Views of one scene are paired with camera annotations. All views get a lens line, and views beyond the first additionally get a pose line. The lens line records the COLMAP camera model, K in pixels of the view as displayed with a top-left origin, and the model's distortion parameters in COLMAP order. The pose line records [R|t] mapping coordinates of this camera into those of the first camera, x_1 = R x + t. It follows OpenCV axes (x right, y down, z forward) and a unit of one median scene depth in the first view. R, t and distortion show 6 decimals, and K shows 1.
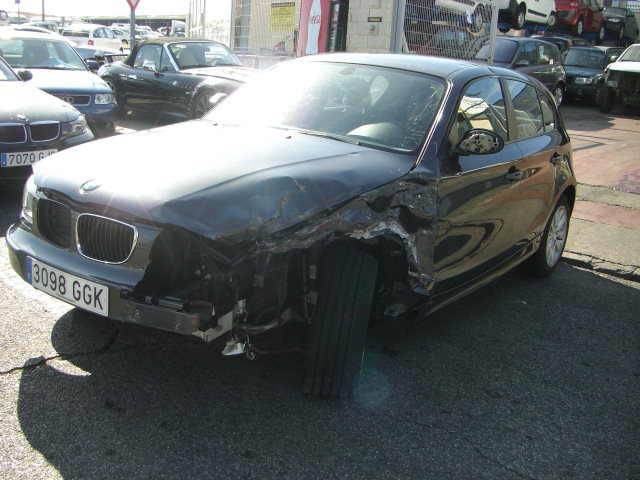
lens RADIAL K [[718.1, 0, 300.9], [0, 718.1, 259.6], [0, 0, 1]] dist [-0.141544, 0.000000]
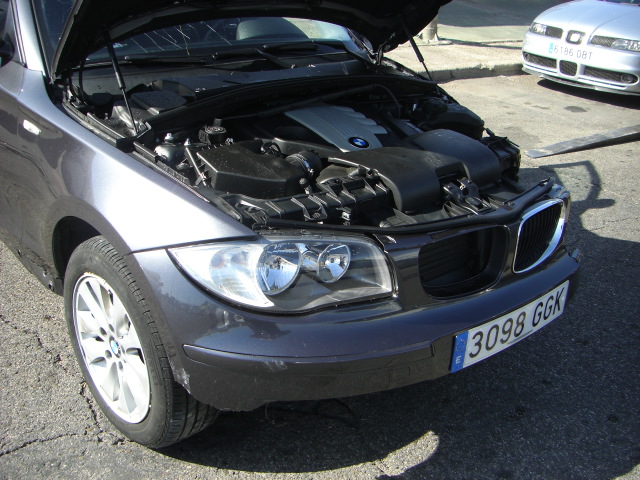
lens RADIAL K [[718.1, 0, 322.0], [0, 718.1, 236.6], [0, 0, 1]] dist [-0.141544, 0.000000]
pose [[0.221427, -0.449045, 0.865638, -0.901428], [0.226451, 0.887085, 0.402245, -0.353719], [-0.948520, 0.106956, 0.298111, 0.899771]]
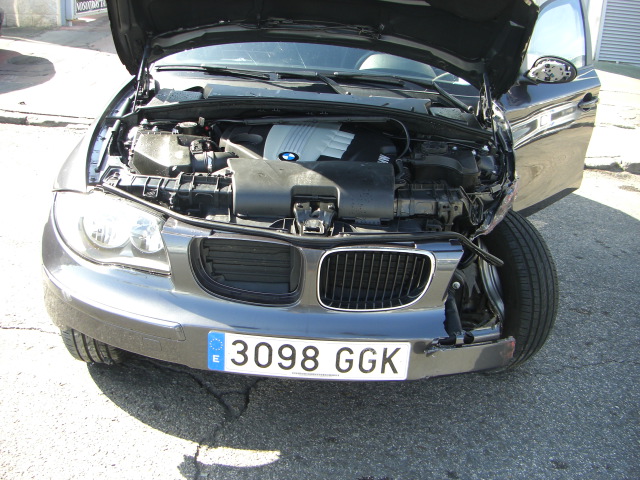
lens RADIAL K [[718.1, 0, 319.0], [0, 718.1, 241.5], [0, 0, 1]] dist [-0.141544, 0.000000]
pose [[0.797786, -0.244172, 0.551288, -0.636916], [0.158081, 0.967051, 0.199554, -0.195209], [-0.581849, -0.072054, 0.810099, 0.413205]]
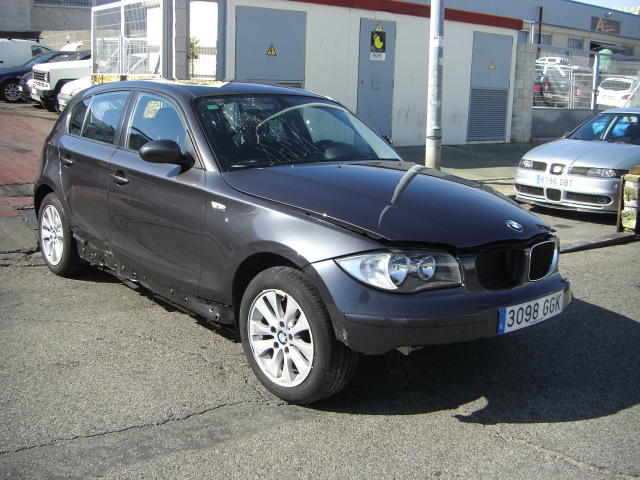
lens RADIAL K [[718.1, 0, 333.3], [0, 718.1, 214.5], [0, 0, 1]] dist [-0.141544, 0.000000]
pose [[0.191915, -0.230173, 0.954038, -1.391337], [0.240783, 0.953440, 0.181592, -0.385826], [-0.951416, 0.194866, 0.238401, 0.938720]]
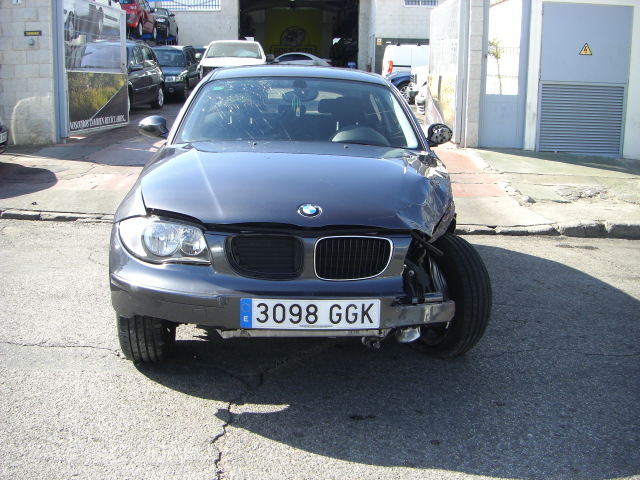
lens RADIAL K [[718.1, 0, 324.0], [0, 718.1, 255.7], [0, 0, 1]] dist [-0.141544, 0.000000]
pose [[0.759369, -0.199047, 0.619467, -0.863172], [0.203874, 0.976904, 0.063981, -0.096609], [-0.617895, 0.077708, 0.782411, 0.188243]]
